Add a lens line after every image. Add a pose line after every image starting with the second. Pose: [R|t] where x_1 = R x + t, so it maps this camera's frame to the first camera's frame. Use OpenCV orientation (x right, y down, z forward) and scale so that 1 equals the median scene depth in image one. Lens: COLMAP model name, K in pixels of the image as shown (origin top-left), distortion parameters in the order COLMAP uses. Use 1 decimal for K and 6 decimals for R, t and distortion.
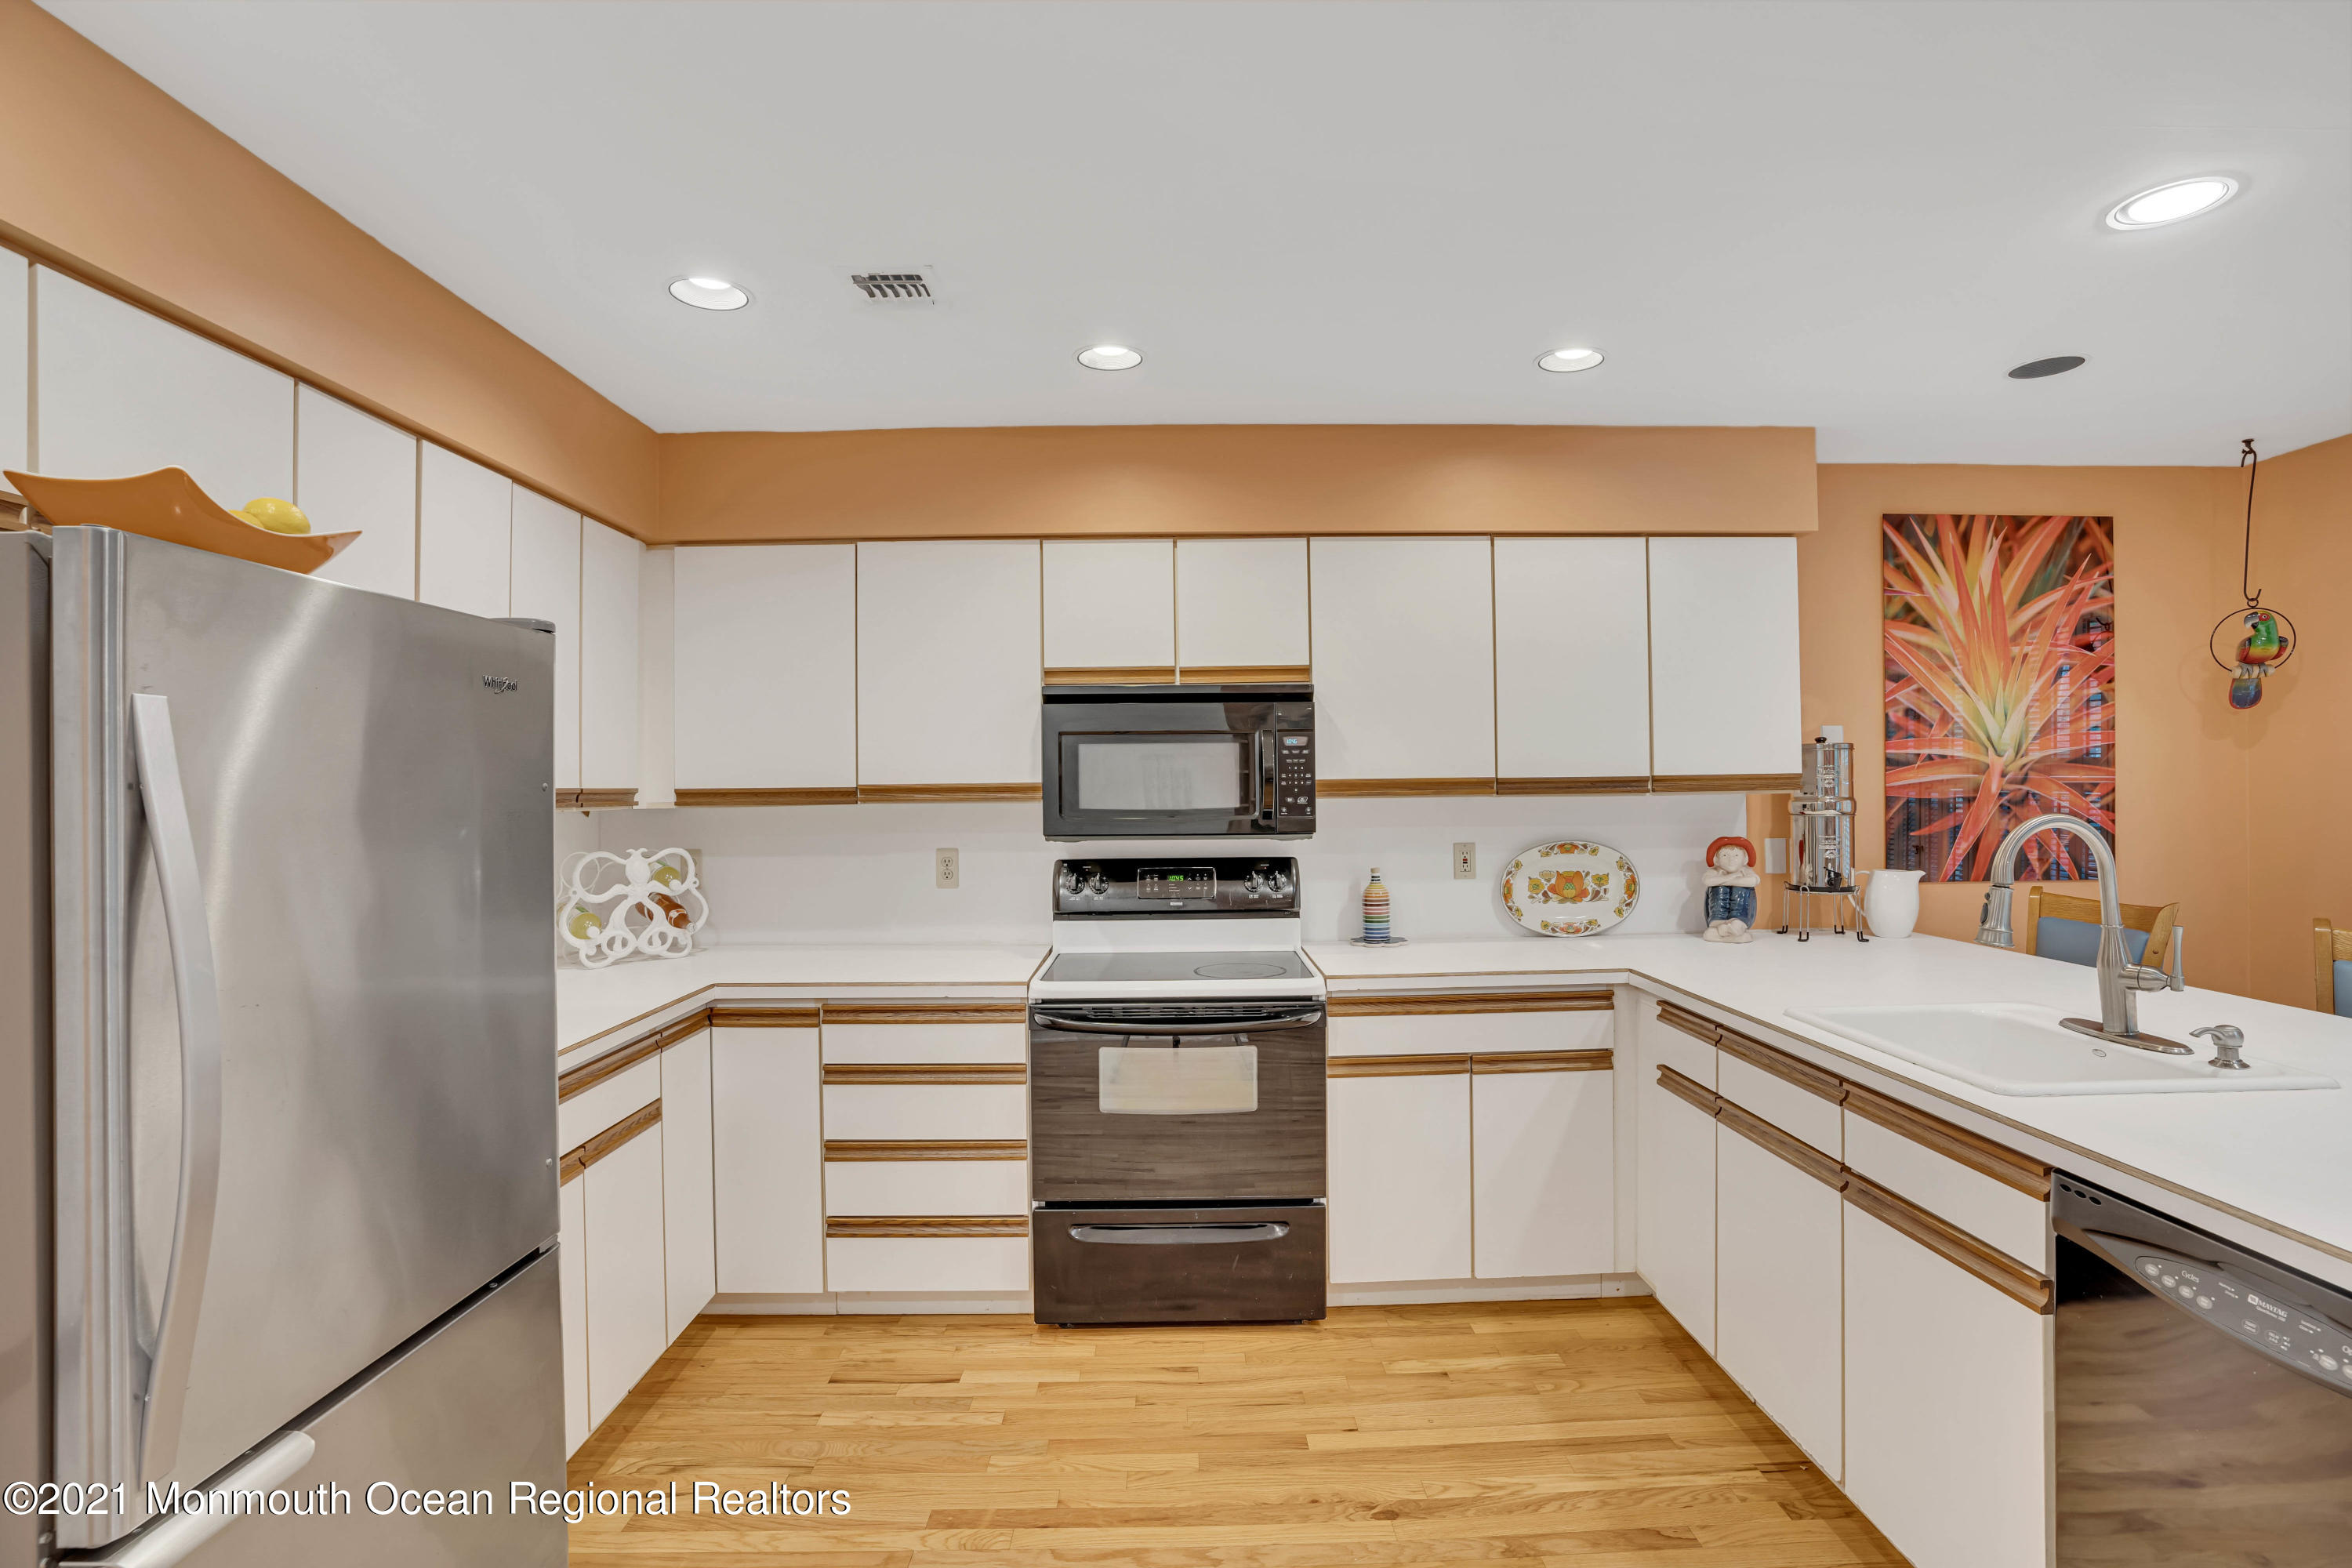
lens RADIAL K [[1091.6, 0, 1190.2], [0, 1091.6, 787.0], [0, 0, 1]] dist [-0.073355, 0.030713]
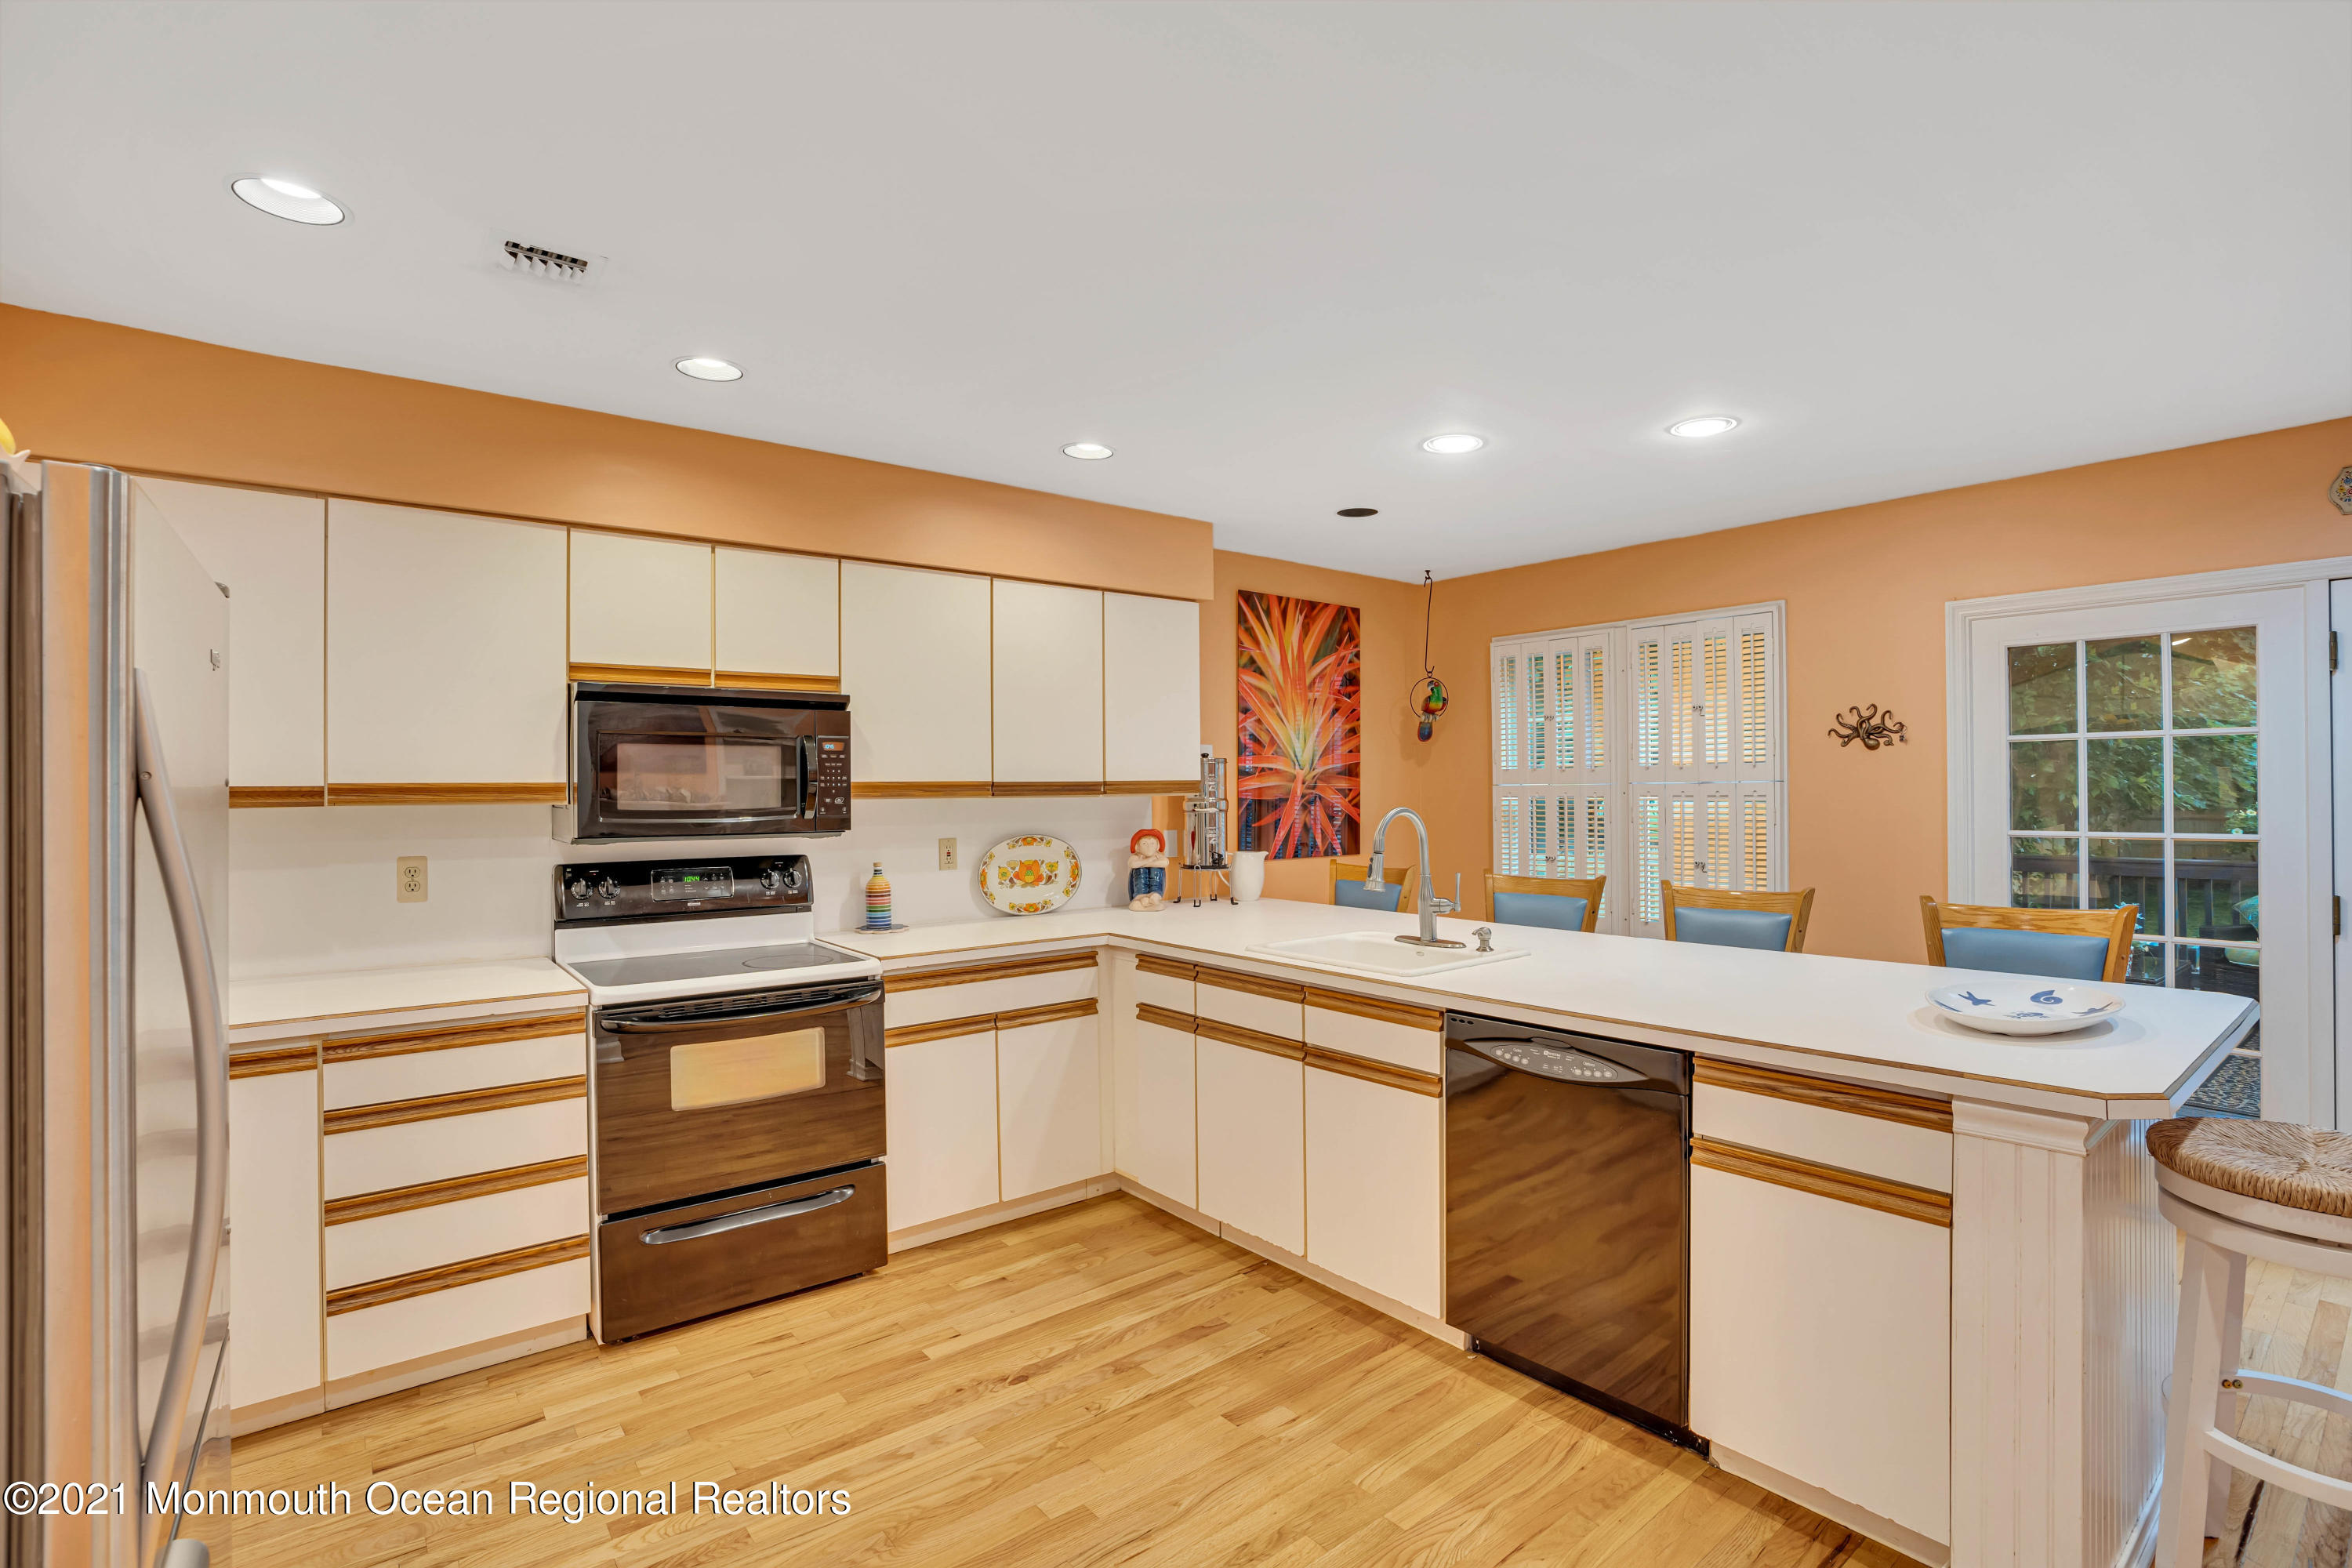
lens RADIAL K [[1091.6, 0, 1190.2], [0, 1091.6, 787.0], [0, 0, 1]] dist [-0.073355, 0.030713]
pose [[0.787838, 0.005658, 0.615857, -0.302968], [-0.002874, 0.999981, -0.005509, 0.003449], [-0.615876, 0.002570, 0.787839, -0.072369]]
